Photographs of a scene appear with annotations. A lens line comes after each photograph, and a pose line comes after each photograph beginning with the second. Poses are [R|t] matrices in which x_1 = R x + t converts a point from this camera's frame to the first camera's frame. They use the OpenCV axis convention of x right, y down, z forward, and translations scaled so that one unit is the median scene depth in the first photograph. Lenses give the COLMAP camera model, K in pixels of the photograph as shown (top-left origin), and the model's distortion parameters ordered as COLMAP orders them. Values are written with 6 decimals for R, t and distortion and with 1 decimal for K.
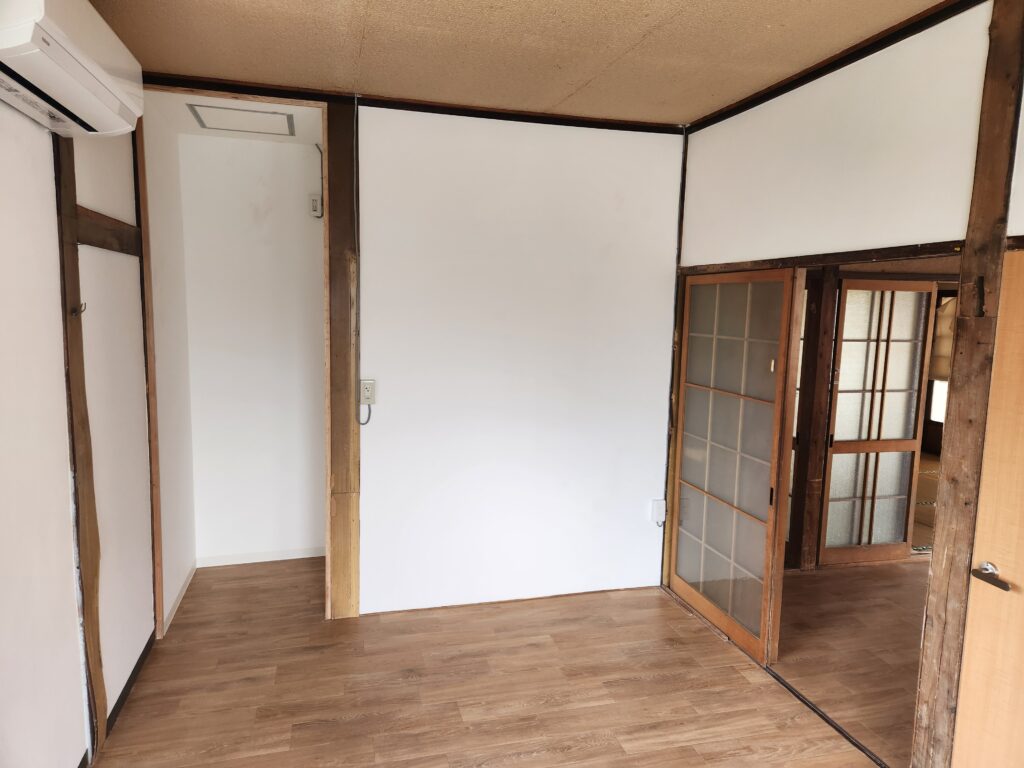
lens RADIAL K [[685.1, 0, 508.6], [0, 685.1, 385.4], [0, 0, 1]] dist [0.028761, -0.012606]
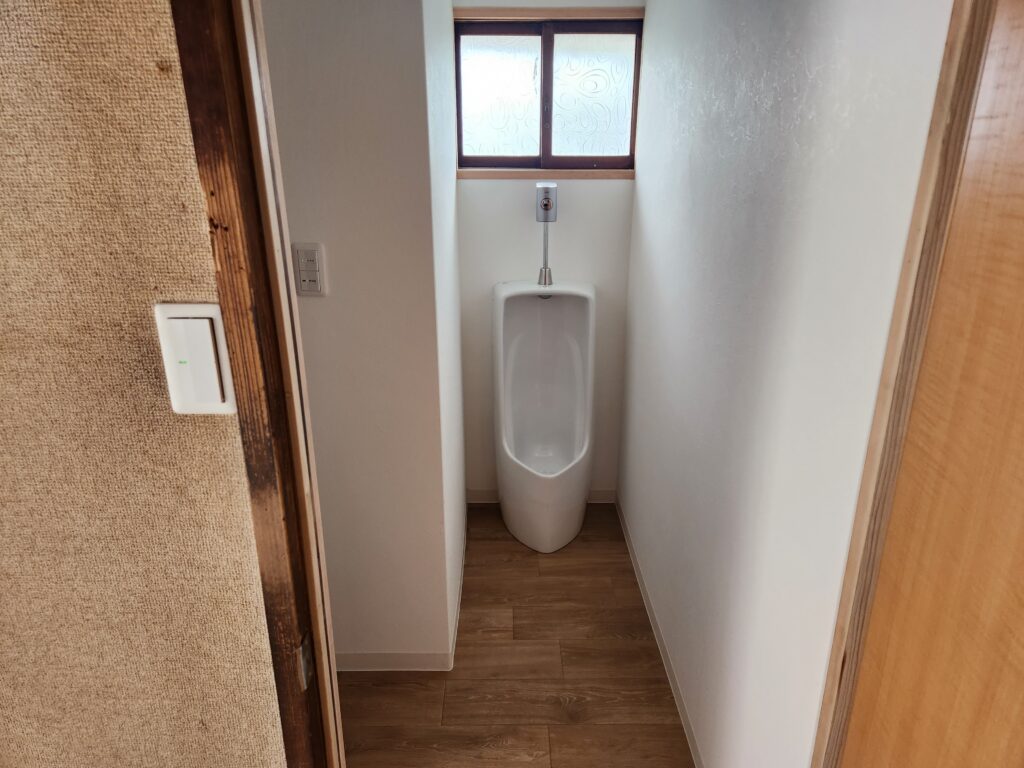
lens RADIAL K [[685.1, 0, 516.1], [0, 685.1, 374.6], [0, 0, 1]] dist [0.028761, -0.012606]
pose [[-0.972301, -0.093981, 0.214005, -0.220241], [0.014879, 0.888855, 0.457947, -0.149615], [-0.233258, 0.448446, -0.862837, 1.572266]]
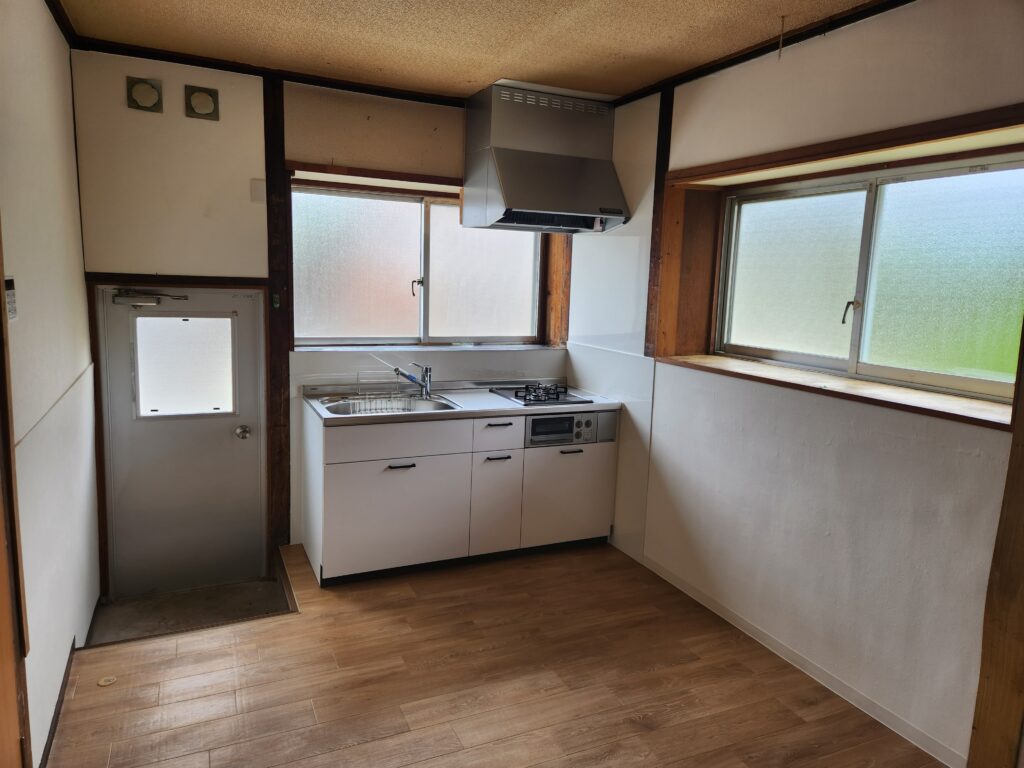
lens RADIAL K [[685.1, 0, 506.7], [0, 685.1, 380.7], [0, 0, 1]] dist [0.028761, -0.012606]
pose [[-0.982113, -0.033357, -0.185313, 0.208074], [-0.083597, 0.959111, 0.270403, -0.205861], [0.168716, 0.281058, -0.944744, 1.823997]]
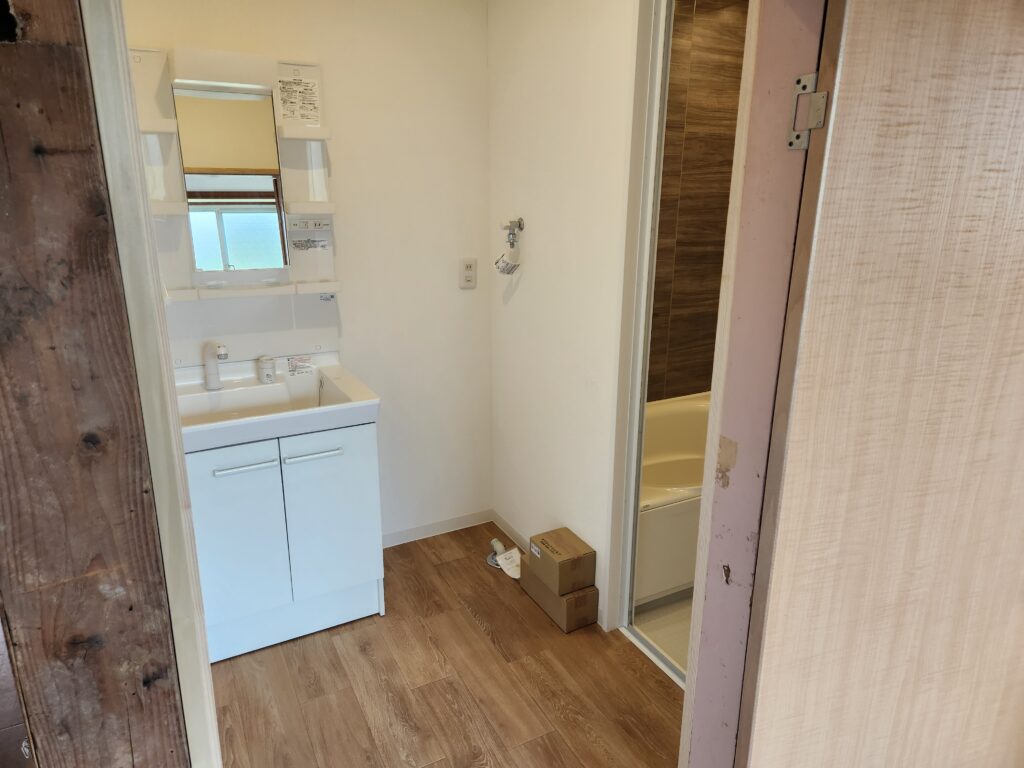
lens RADIAL K [[685.1, 0, 517.1], [0, 685.1, 388.8], [0, 0, 1]] dist [0.028761, -0.012606]
pose [[-0.238938, -0.302710, 0.922646, -0.674093], [0.098617, 0.937690, 0.333184, -0.098917], [-0.966014, 0.170598, -0.194197, 1.139940]]
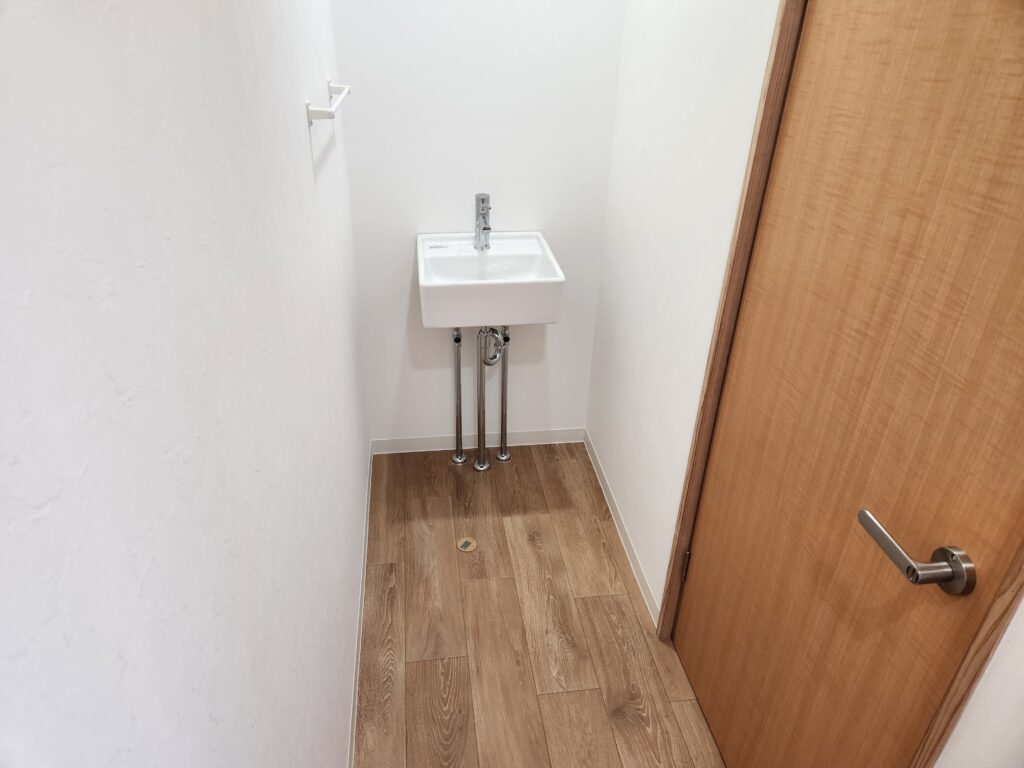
lens RADIAL K [[685.1, 0, 501.4], [0, 685.1, 381.1], [0, 0, 1]] dist [0.028761, -0.012606]
pose [[0.117290, -0.498283, 0.859044, -0.539808], [0.100706, 0.866523, 0.488872, -0.082933], [-0.987978, 0.029171, 0.151815, 1.122733]]
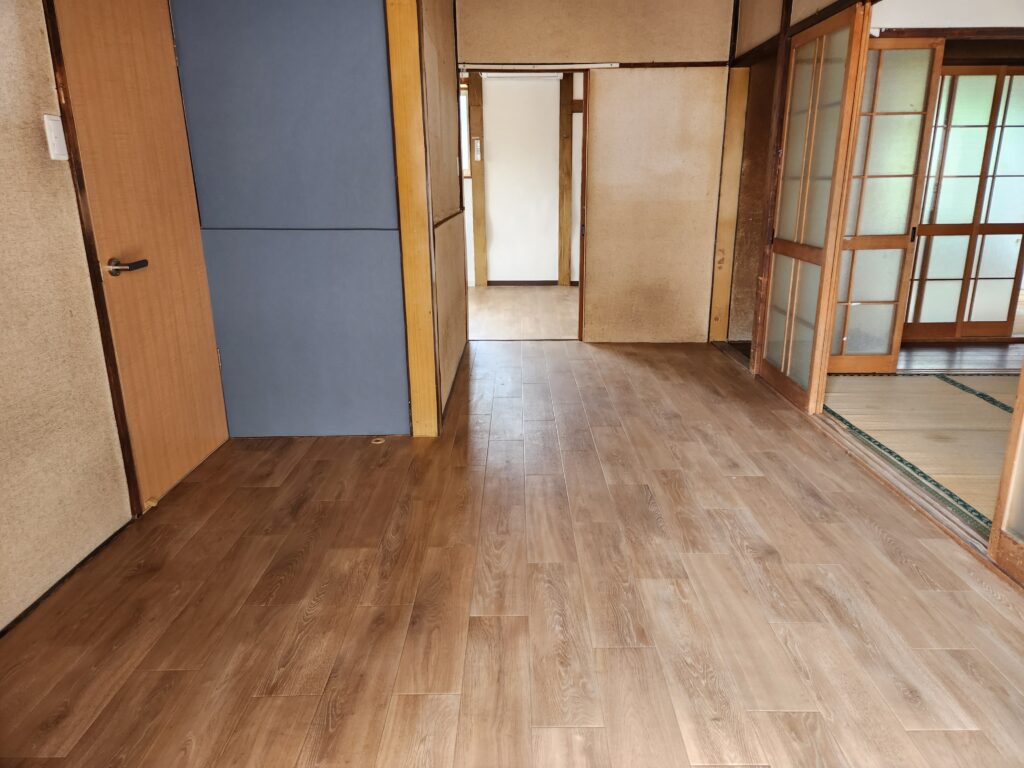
lens RADIAL K [[685.1, 0, 514.6], [0, 685.1, 382.0], [0, 0, 1]] dist [0.028761, -0.012606]
pose [[-0.247390, 0.261854, -0.932862, 0.584574], [-0.115449, 0.947964, 0.296710, 0.086114], [0.962013, 0.181101, -0.204286, 0.967906]]
